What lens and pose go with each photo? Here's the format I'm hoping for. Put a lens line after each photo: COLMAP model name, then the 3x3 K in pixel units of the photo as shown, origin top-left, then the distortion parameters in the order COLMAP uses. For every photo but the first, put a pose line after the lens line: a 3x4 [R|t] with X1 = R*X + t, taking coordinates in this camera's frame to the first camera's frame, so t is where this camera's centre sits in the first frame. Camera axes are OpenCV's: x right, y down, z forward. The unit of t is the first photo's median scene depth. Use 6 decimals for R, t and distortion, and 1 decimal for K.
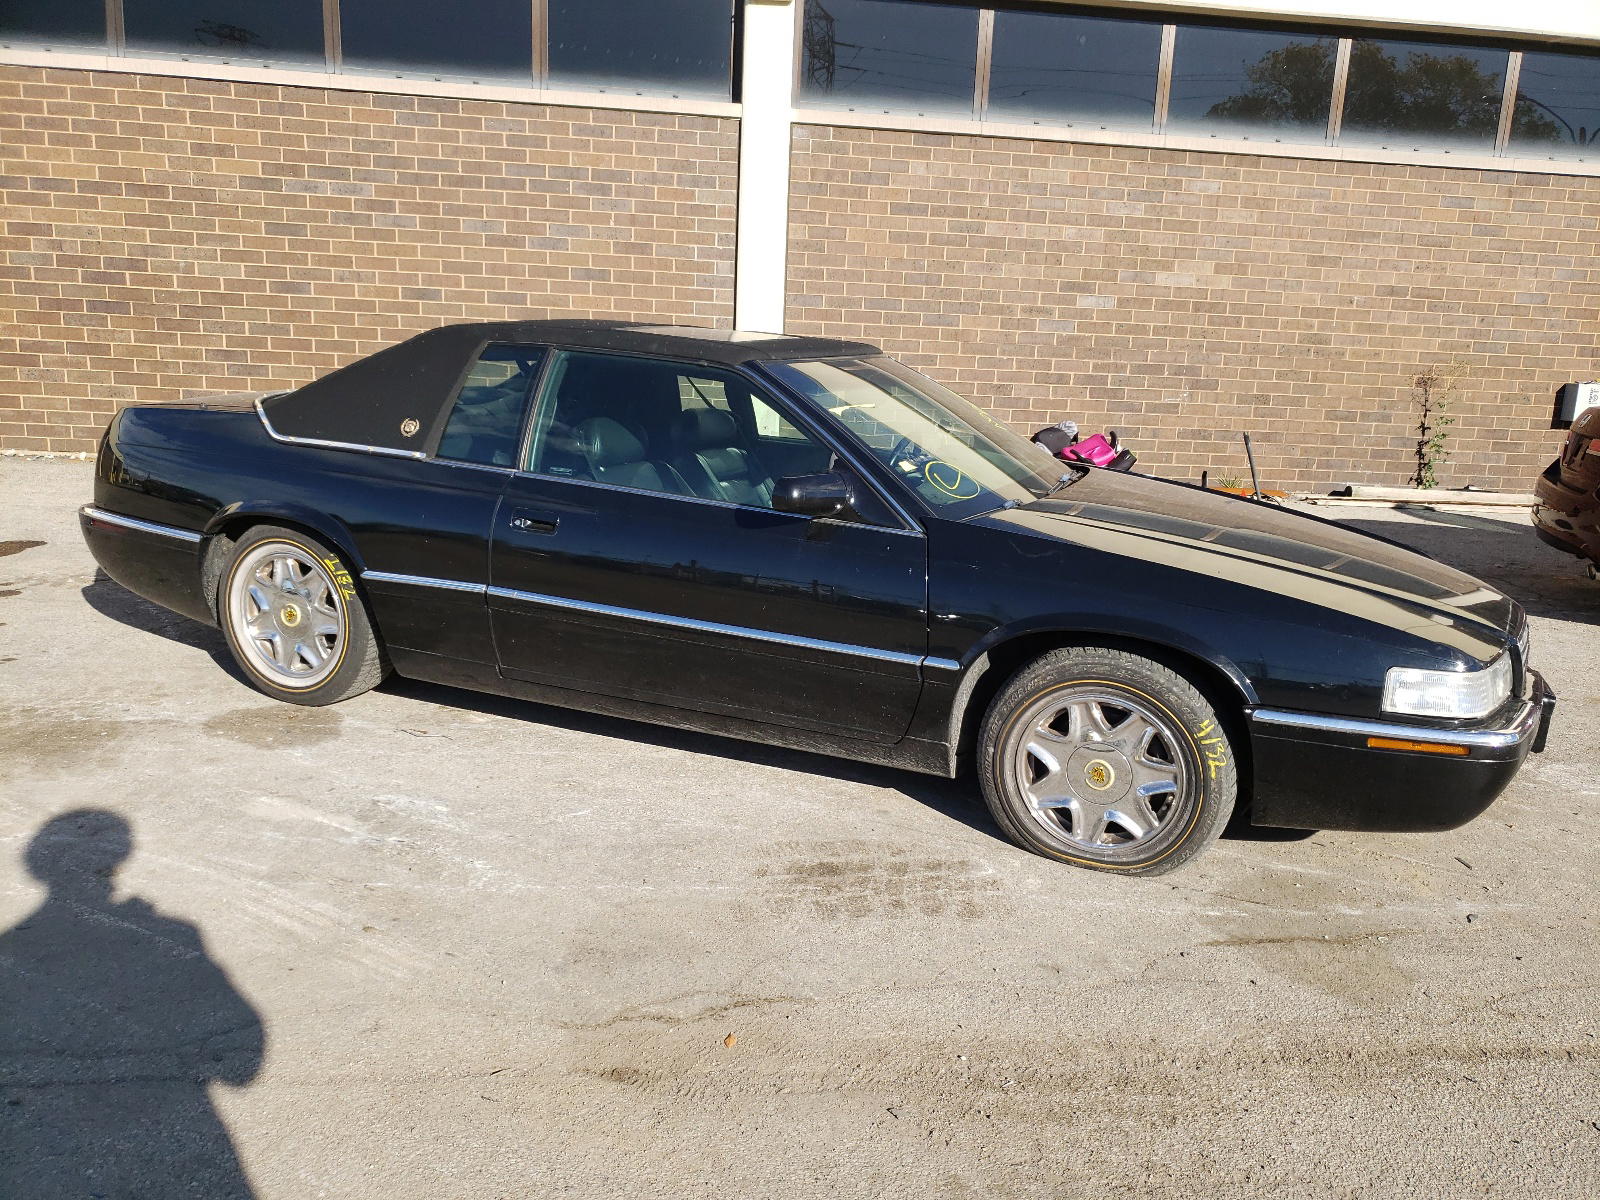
lens RADIAL K [[1216.1, 0, 804.2], [0, 1216.1, 603.7], [0, 0, 1]] dist [0.004586, 0.022922]
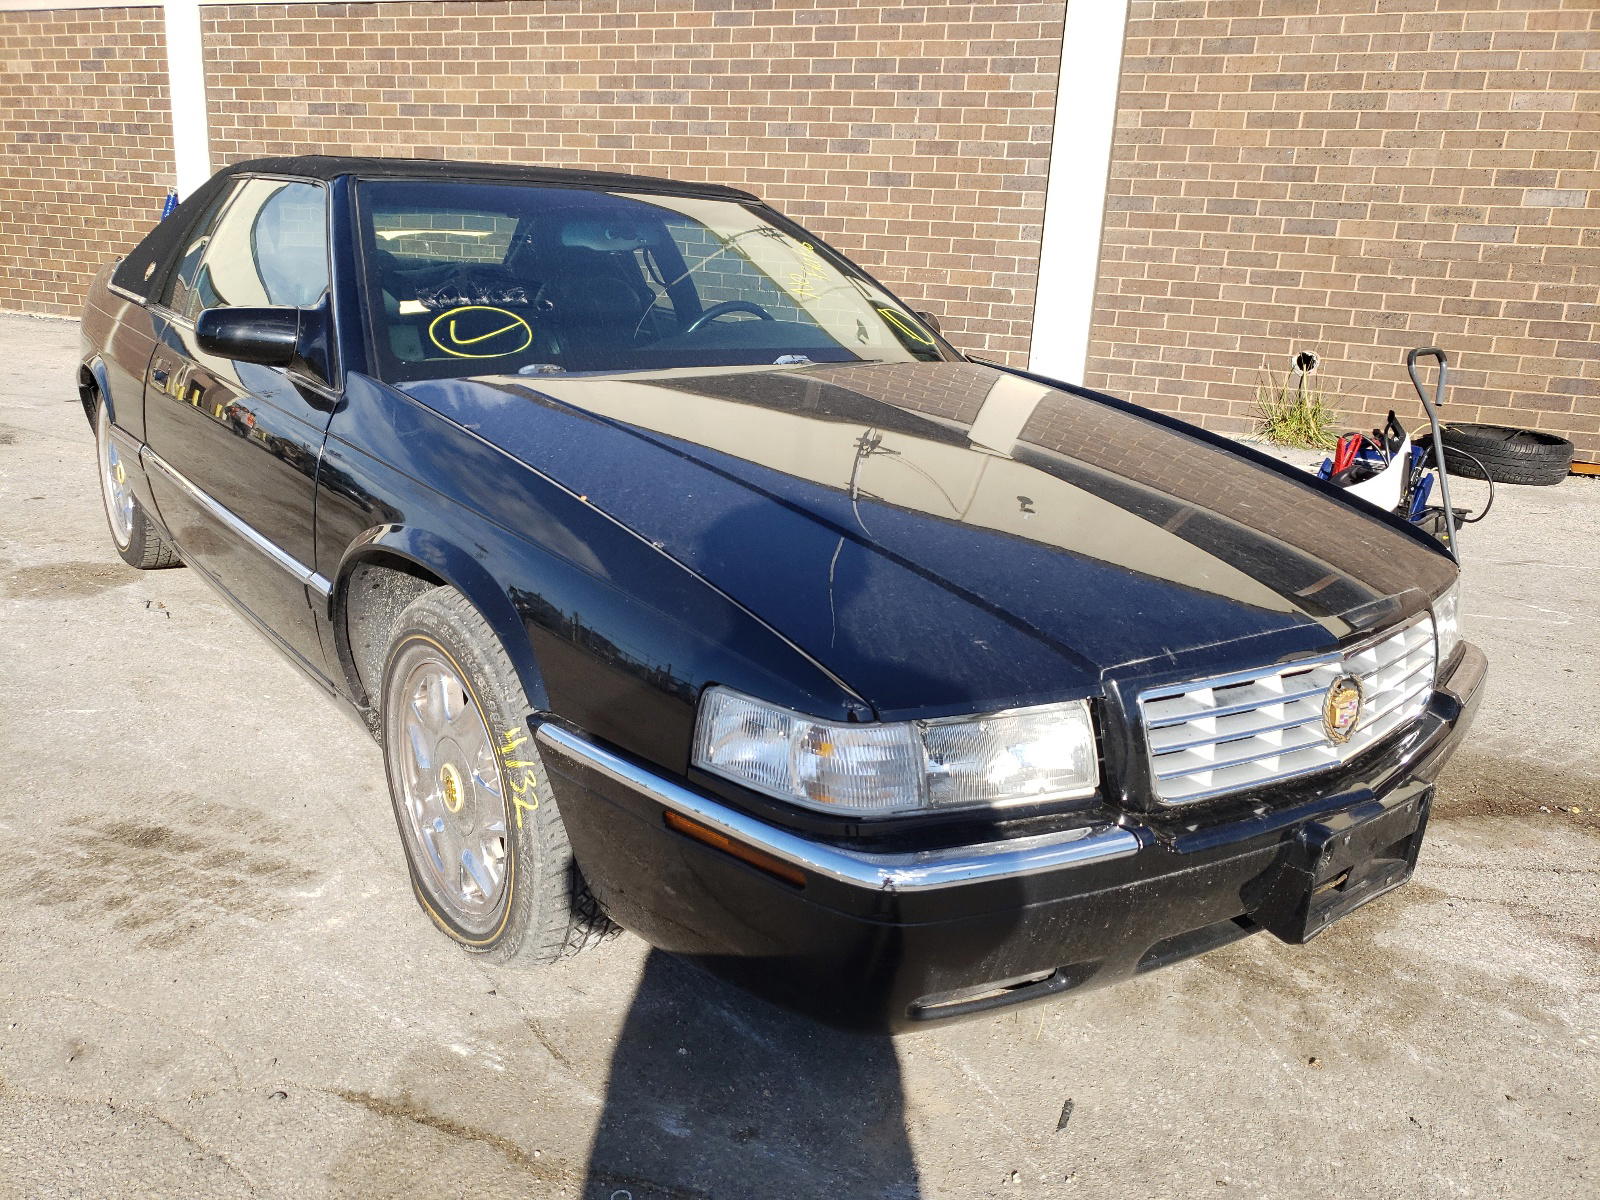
lens RADIAL K [[1210.5, 0, 797.6], [0, 1210.5, 597.6], [0, 0, 1]] dist [0.007814, 0.013726]
pose [[0.873623, 0.133261, -0.468000, 0.227567], [-0.120384, 0.991062, 0.057477, -0.005415], [0.471477, 0.006127, 0.881857, 0.173931]]
